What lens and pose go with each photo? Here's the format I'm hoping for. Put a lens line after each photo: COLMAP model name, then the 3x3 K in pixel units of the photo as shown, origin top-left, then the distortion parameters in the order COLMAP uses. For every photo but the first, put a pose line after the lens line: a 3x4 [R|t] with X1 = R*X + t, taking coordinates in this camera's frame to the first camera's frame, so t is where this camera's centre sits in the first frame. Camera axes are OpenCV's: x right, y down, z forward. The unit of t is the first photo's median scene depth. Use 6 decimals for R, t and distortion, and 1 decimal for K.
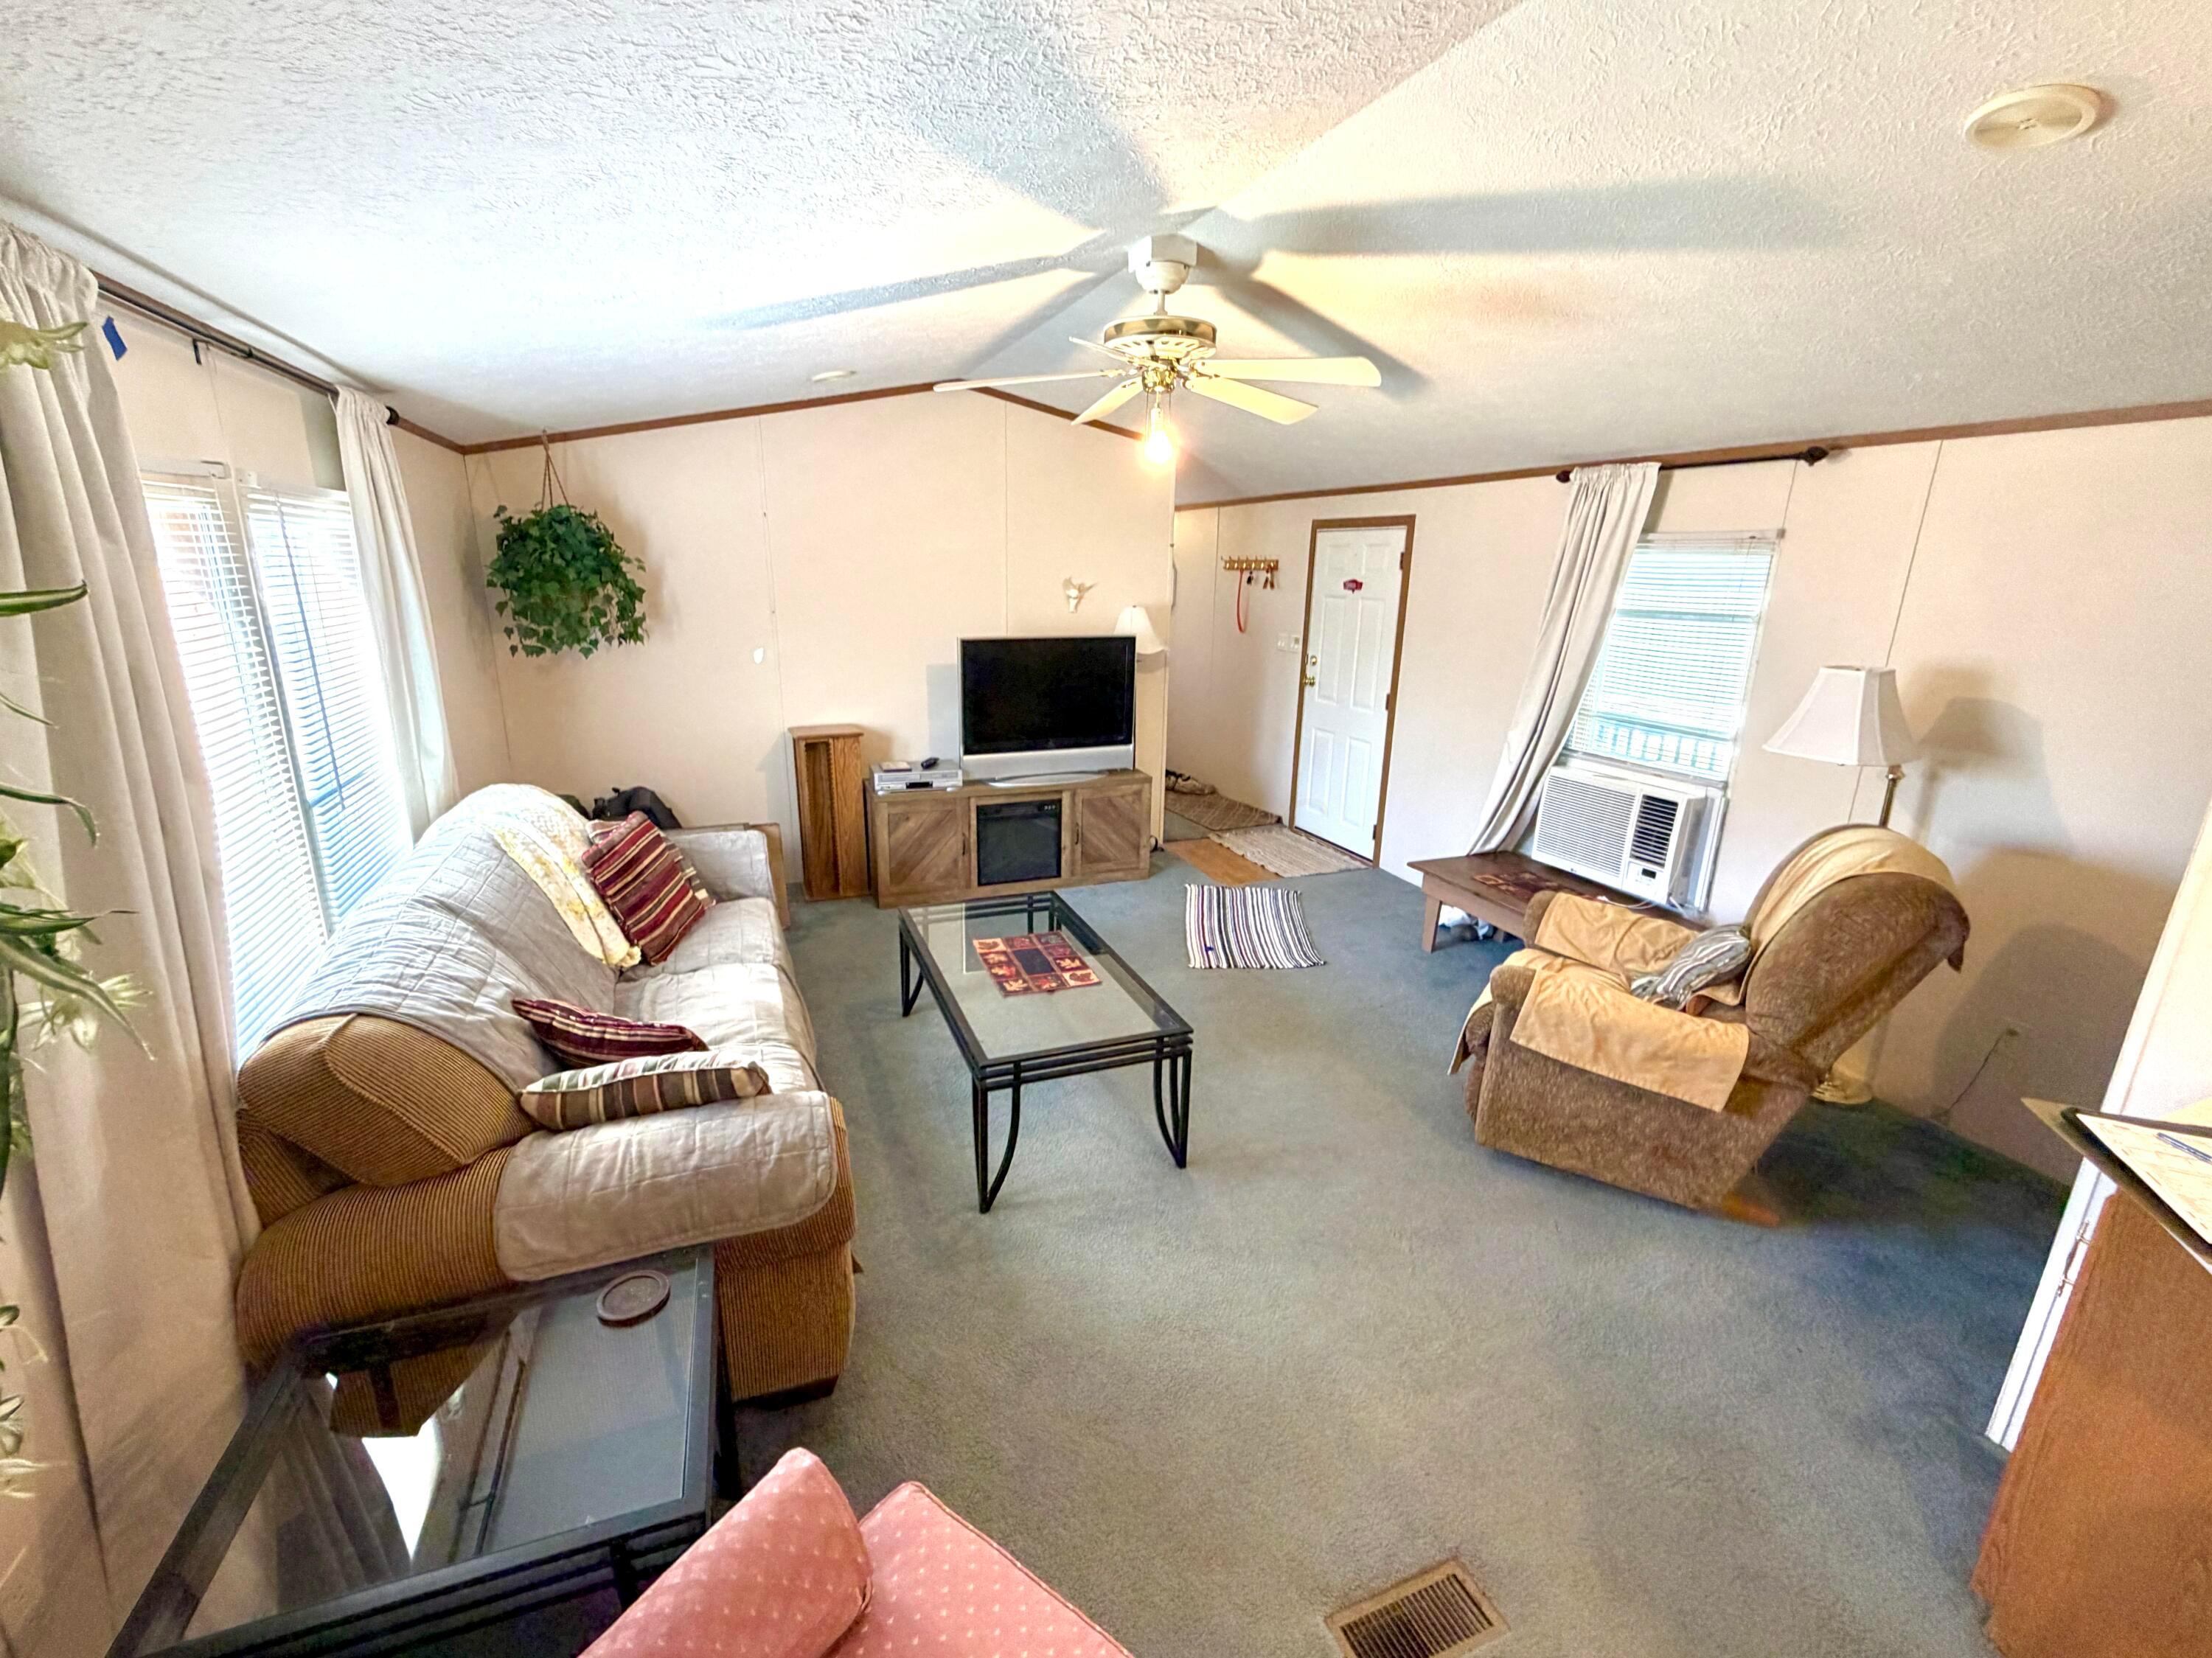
lens RADIAL K [[947.3, 0, 1096.2], [0, 947.3, 834.5], [0, 0, 1]] dist [0.000311, -0.007189]
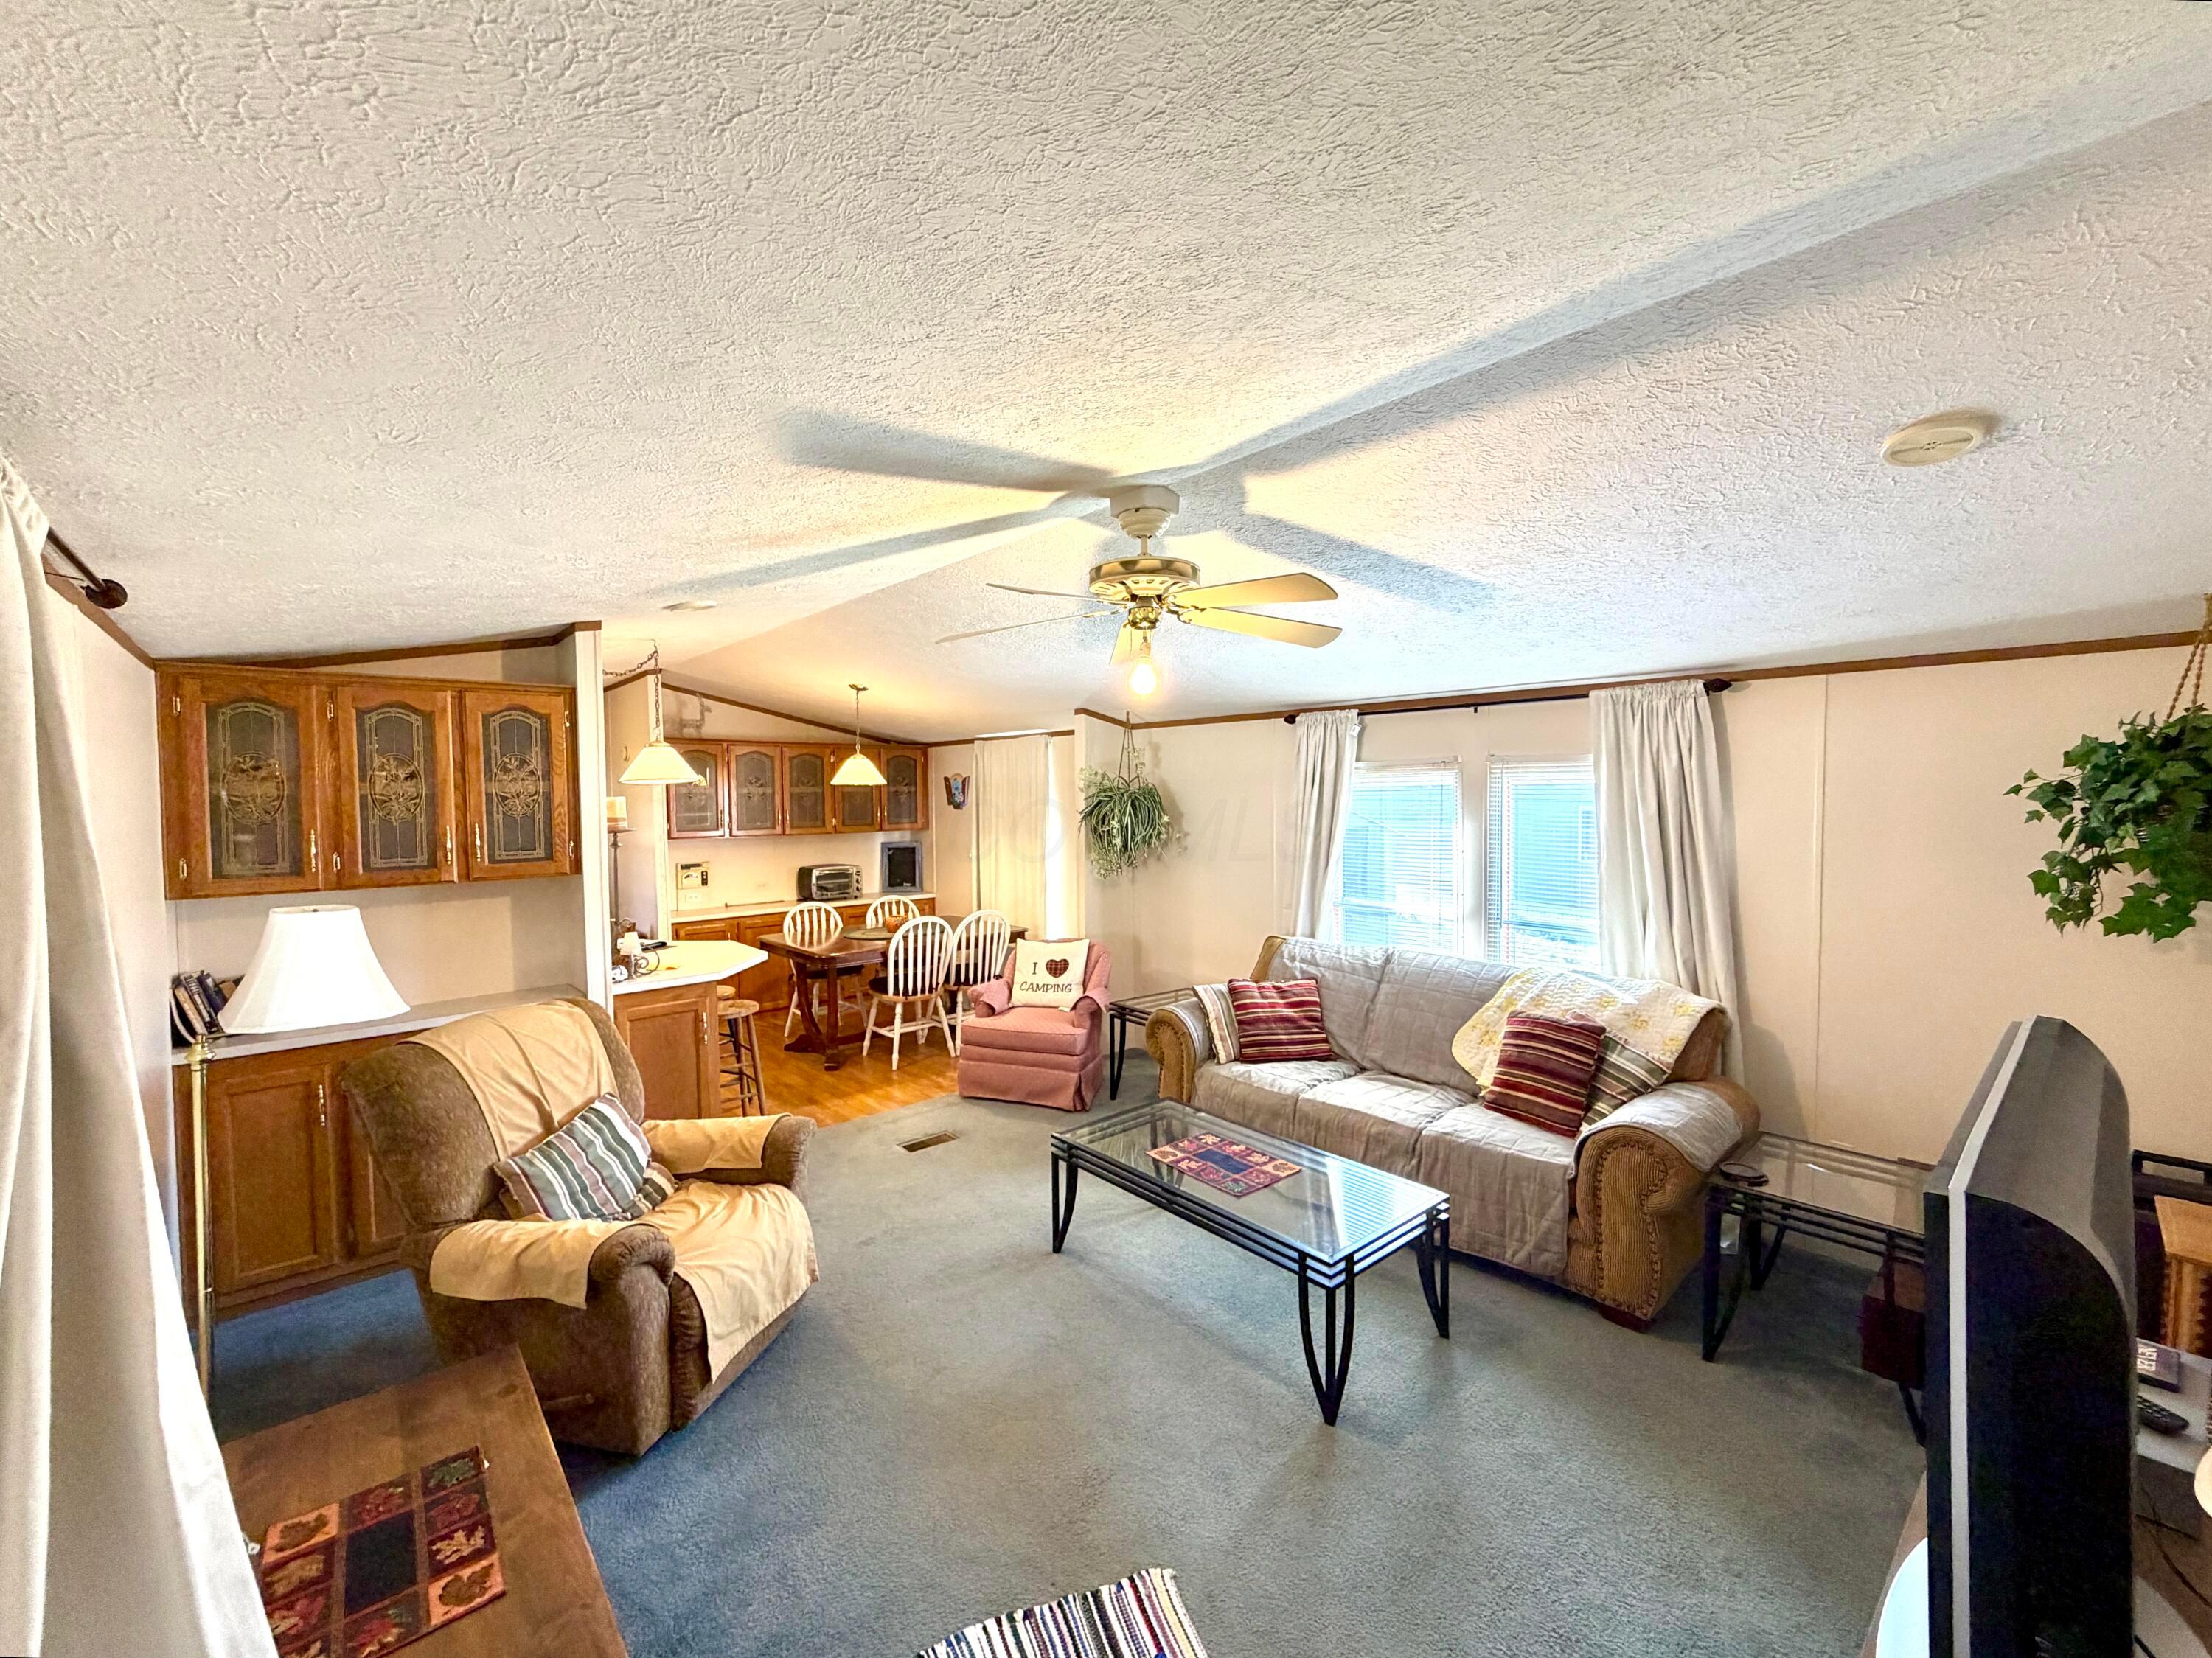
lens RADIAL K [[911.8, 0, 1101.7], [0, 911.8, 826.2], [0, 0, 1]] dist [-0.001475, 0.000042]
pose [[-0.943934, 0.001940, -0.330129, 0.303475], [-0.099868, 0.951453, 0.291142, -0.386080], [0.314667, 0.307788, -0.897915, 1.355236]]
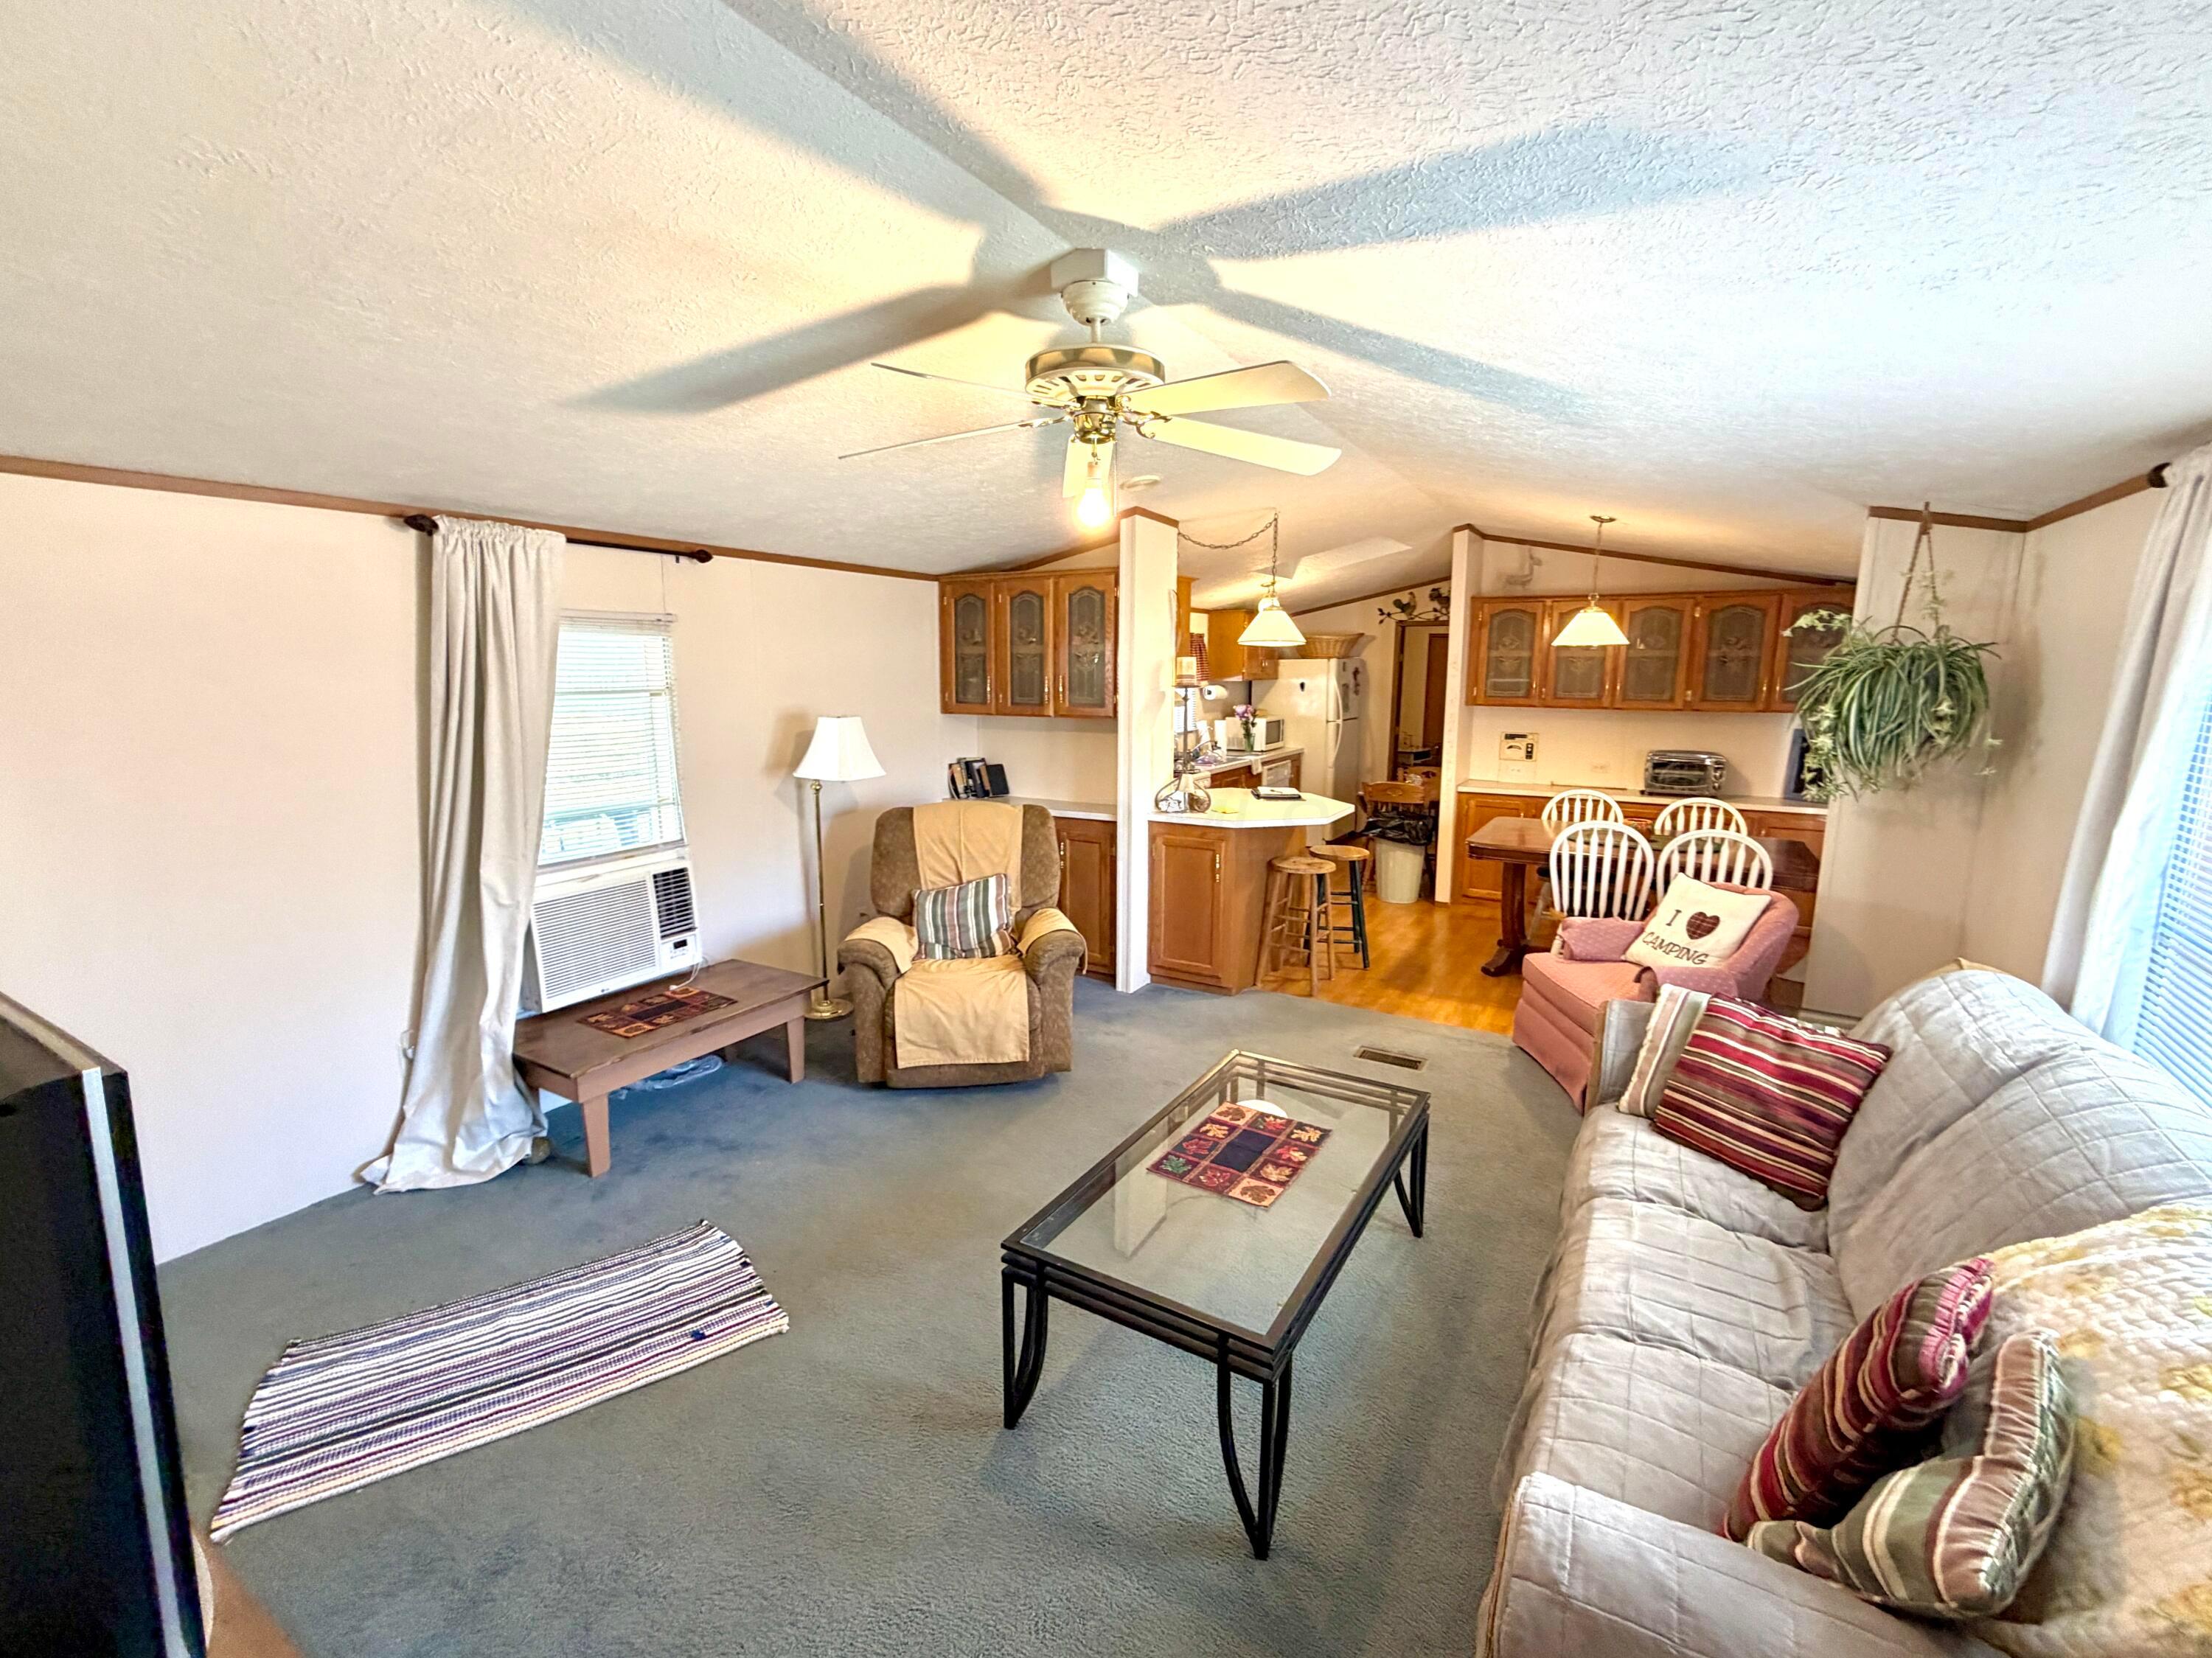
lens RADIAL K [[947.3, 0, 1096.2], [0, 947.3, 834.5], [0, 0, 1]] dist [0.000311, -0.007189]
pose [[-0.604528, -0.160686, 0.780209, -0.434805], [0.206452, 0.914373, 0.348281, -0.311866], [-0.769366, 0.371622, -0.519590, 1.088154]]
